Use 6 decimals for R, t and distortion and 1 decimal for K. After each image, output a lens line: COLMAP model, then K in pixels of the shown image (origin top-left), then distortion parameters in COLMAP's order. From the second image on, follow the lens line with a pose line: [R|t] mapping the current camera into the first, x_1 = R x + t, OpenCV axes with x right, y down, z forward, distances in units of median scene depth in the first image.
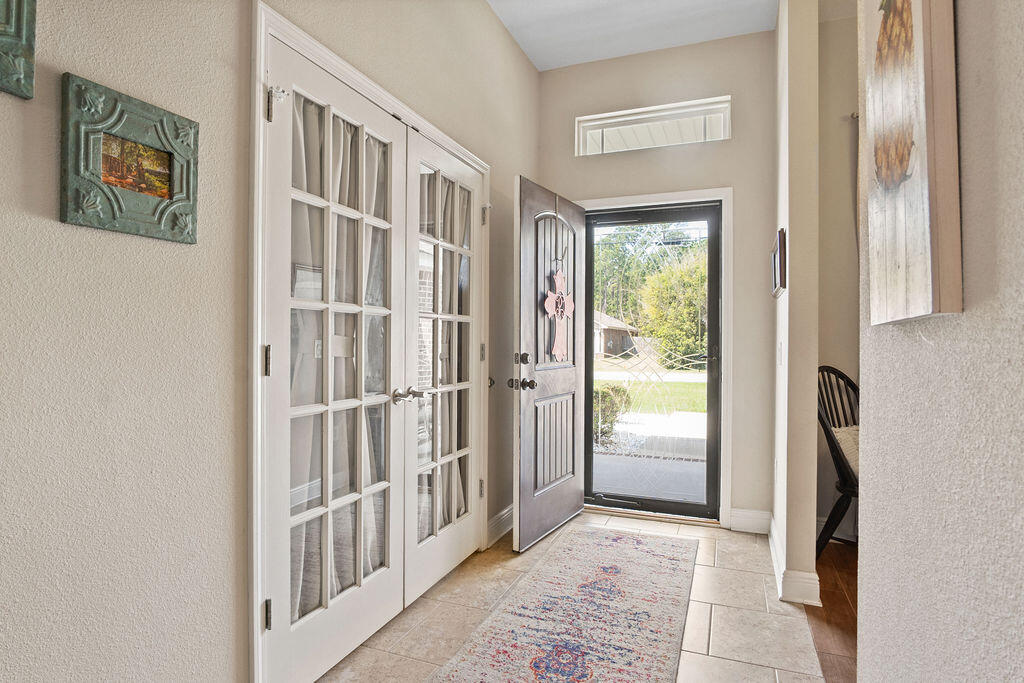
lens RADIAL K [[560.3, 0, 508.6], [0, 560.3, 342.7], [0, 0, 1]] dist [0.000409, 0.003038]
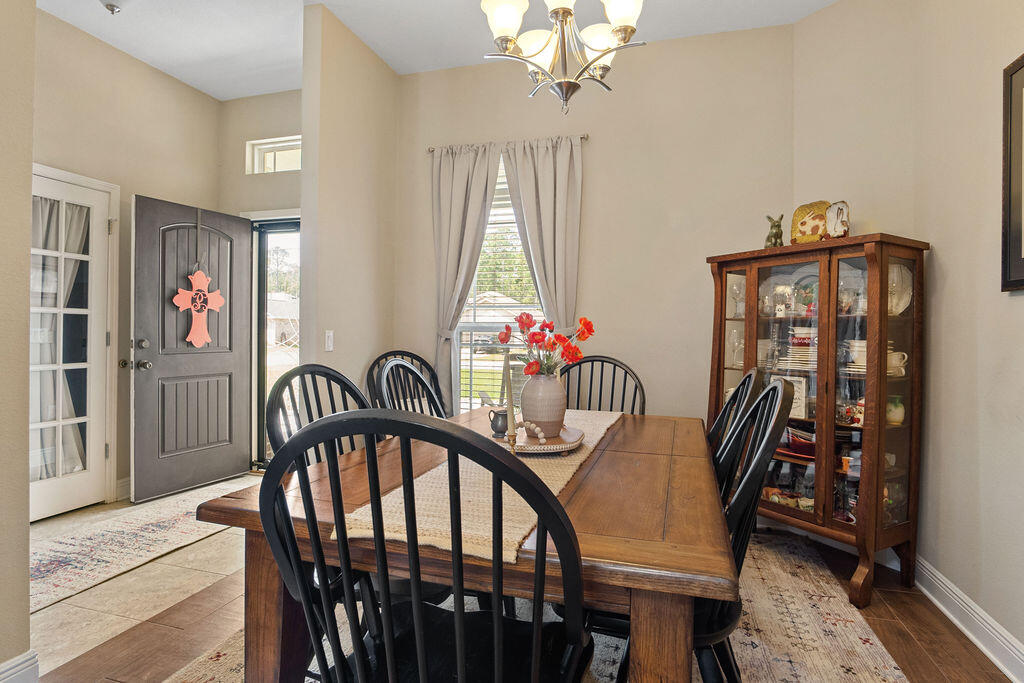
lens RADIAL K [[560.3, 0, 515.9], [0, 560.3, 337.9], [0, 0, 1]] dist [0.000409, 0.003038]
pose [[0.998262, 0.011703, 0.057757, 0.786335], [-0.011913, 0.999924, 0.003307, 0.001599], [-0.057714, -0.003990, 0.998325, -0.271440]]
